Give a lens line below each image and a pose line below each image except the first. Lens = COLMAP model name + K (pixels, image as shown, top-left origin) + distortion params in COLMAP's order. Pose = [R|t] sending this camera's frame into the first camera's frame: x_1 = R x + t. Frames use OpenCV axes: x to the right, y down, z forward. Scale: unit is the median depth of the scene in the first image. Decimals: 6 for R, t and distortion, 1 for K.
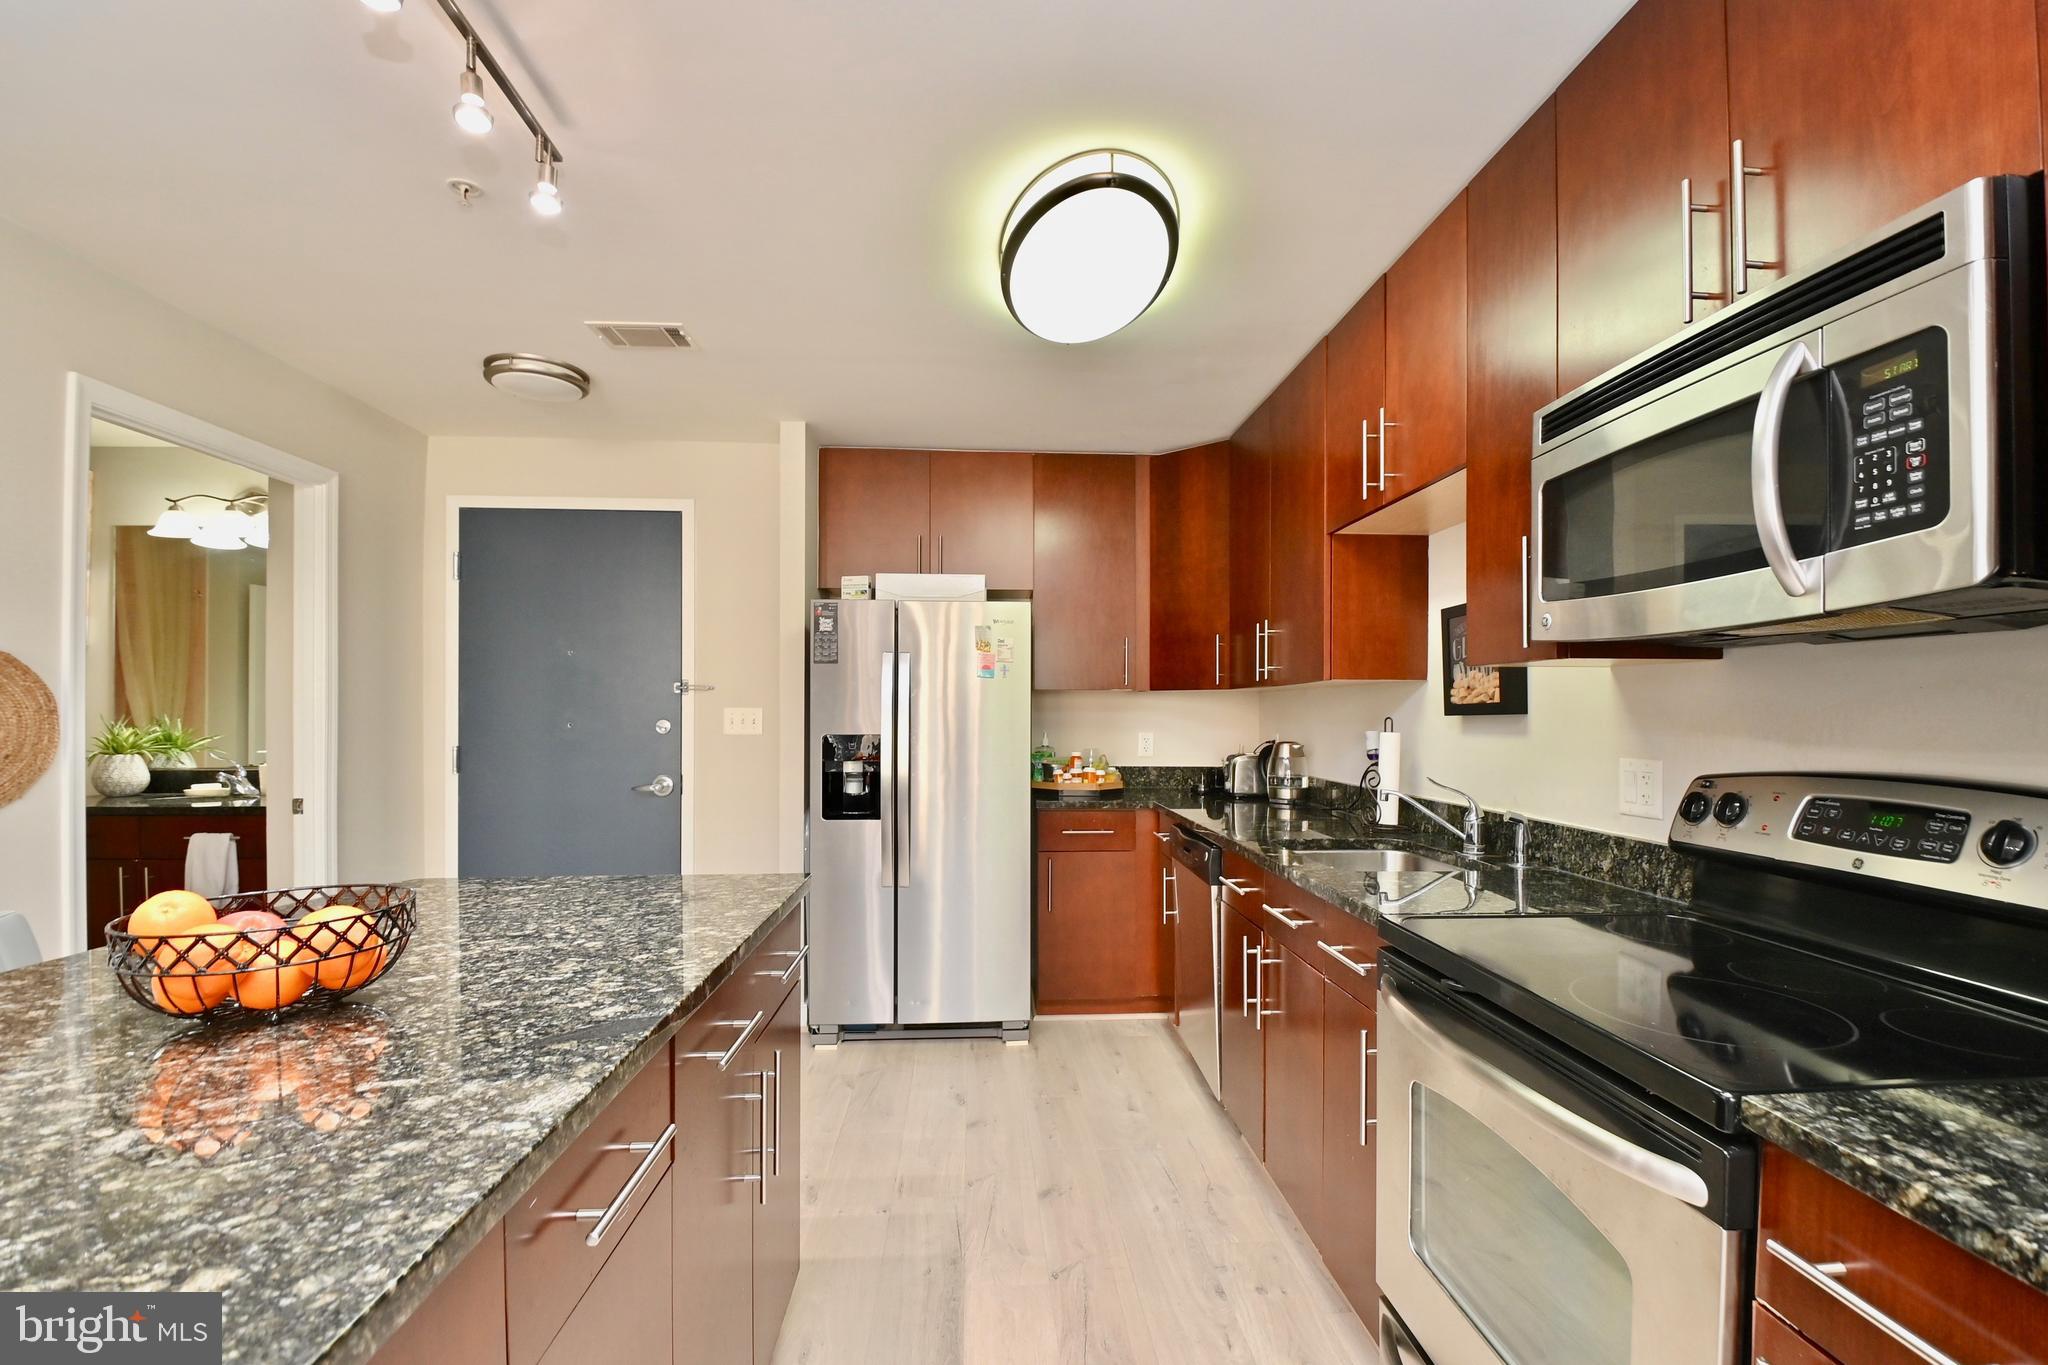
lens RADIAL K [[896.1, 0, 1041.6], [0, 896.1, 711.8], [0, 0, 1]] dist [0.020277, -0.027479]
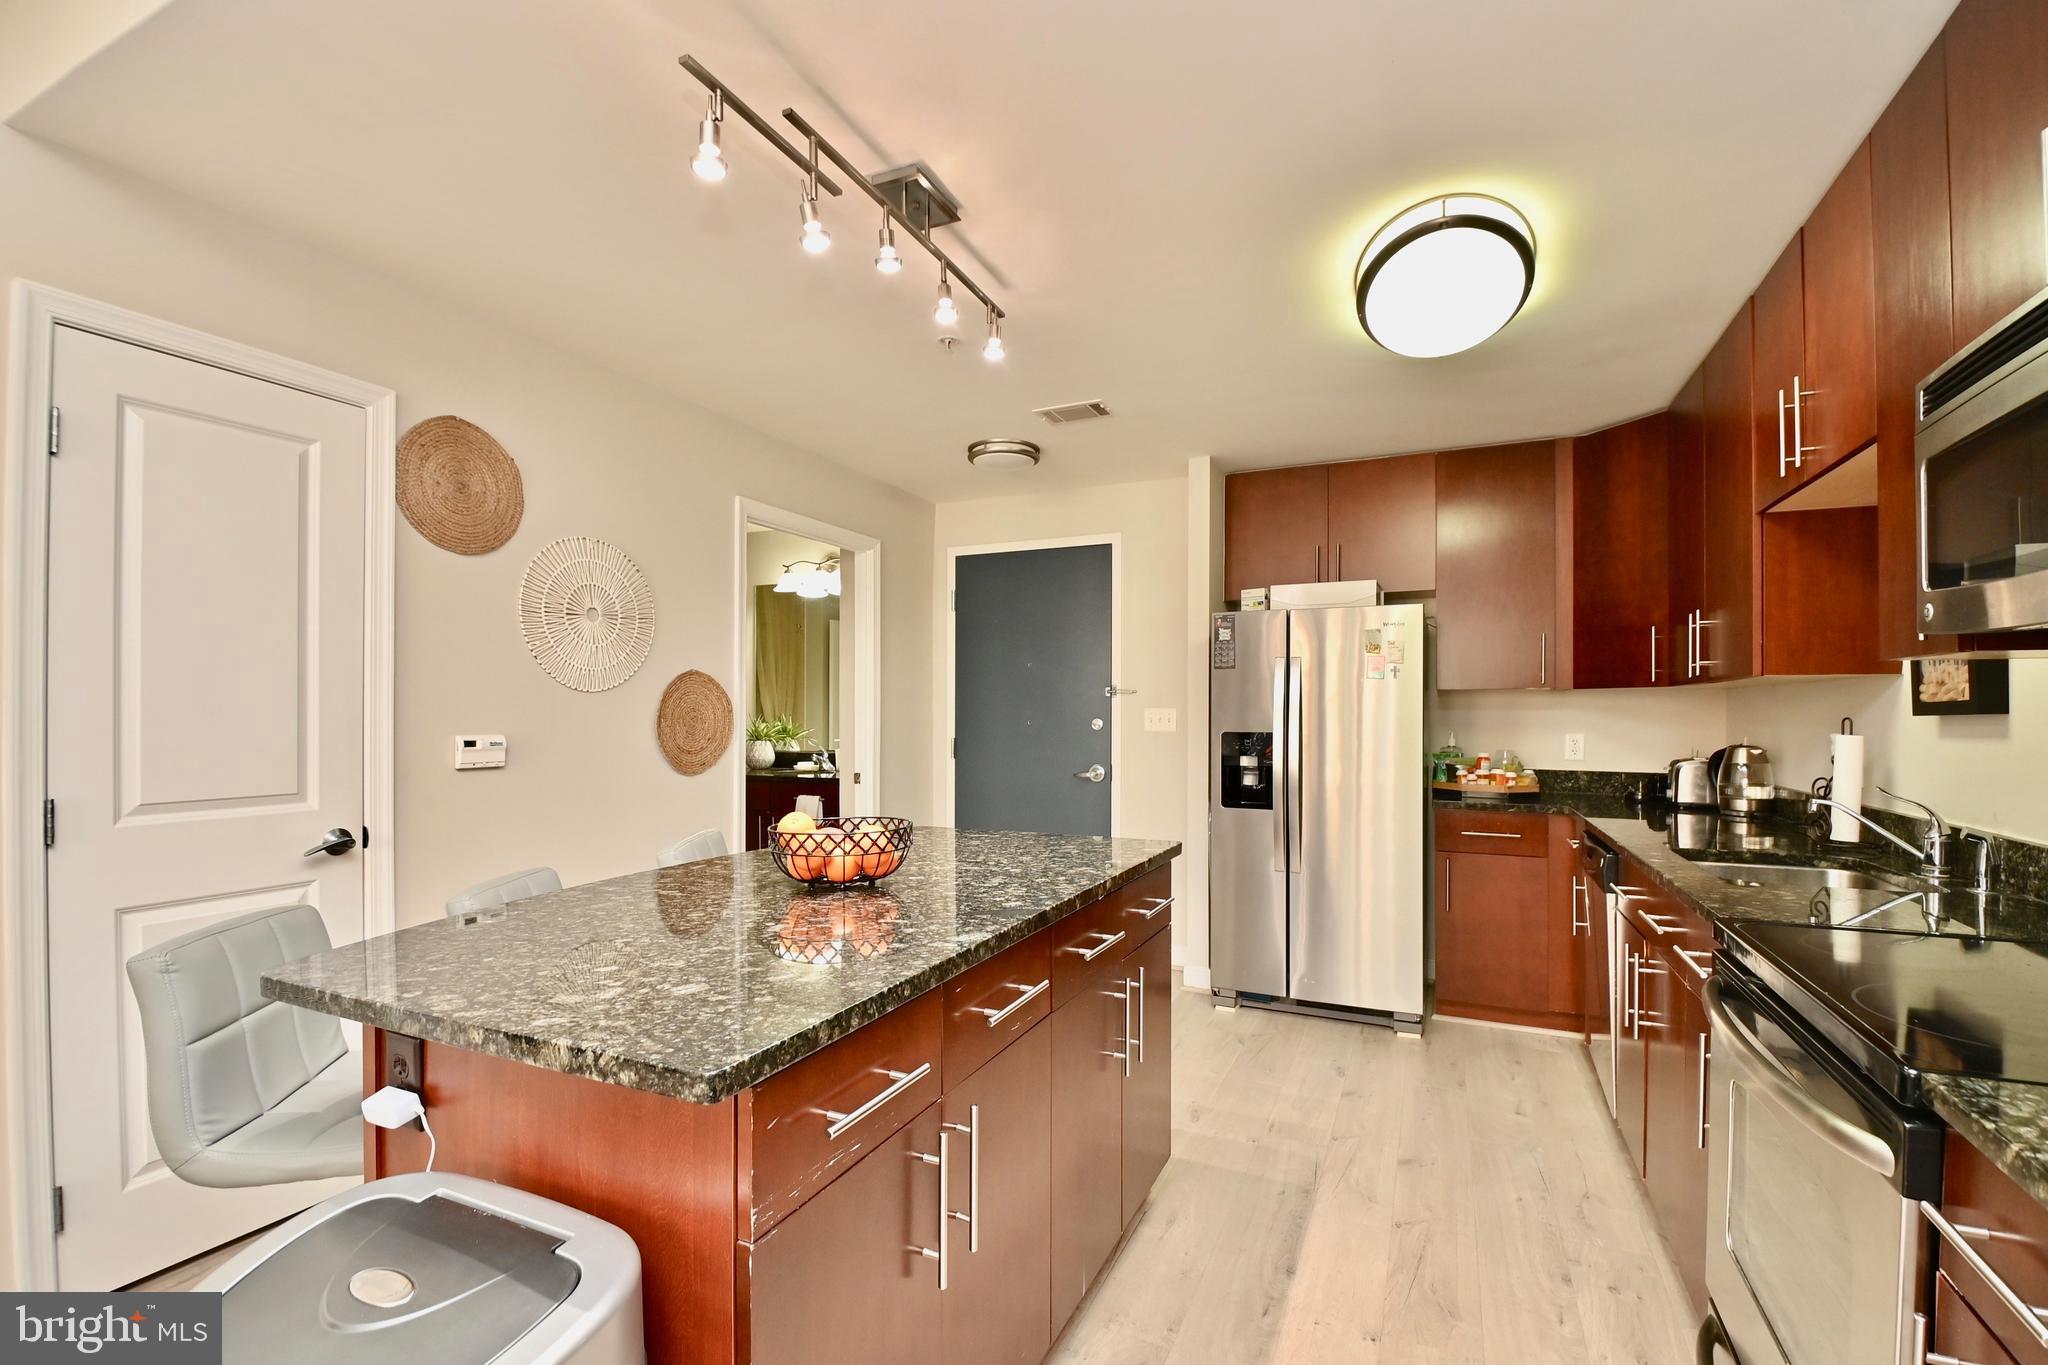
lens RADIAL K [[898.0, 0, 1040.2], [0, 898.0, 711.6], [0, 0, 1]] dist [0.014580, -0.021313]
pose [[0.880585, -0.000325, -0.473888, 0.101245], [-0.000113, 1.000000, -0.000895, 0.000939], [0.473888, 0.000841, 0.880585, -0.117302]]
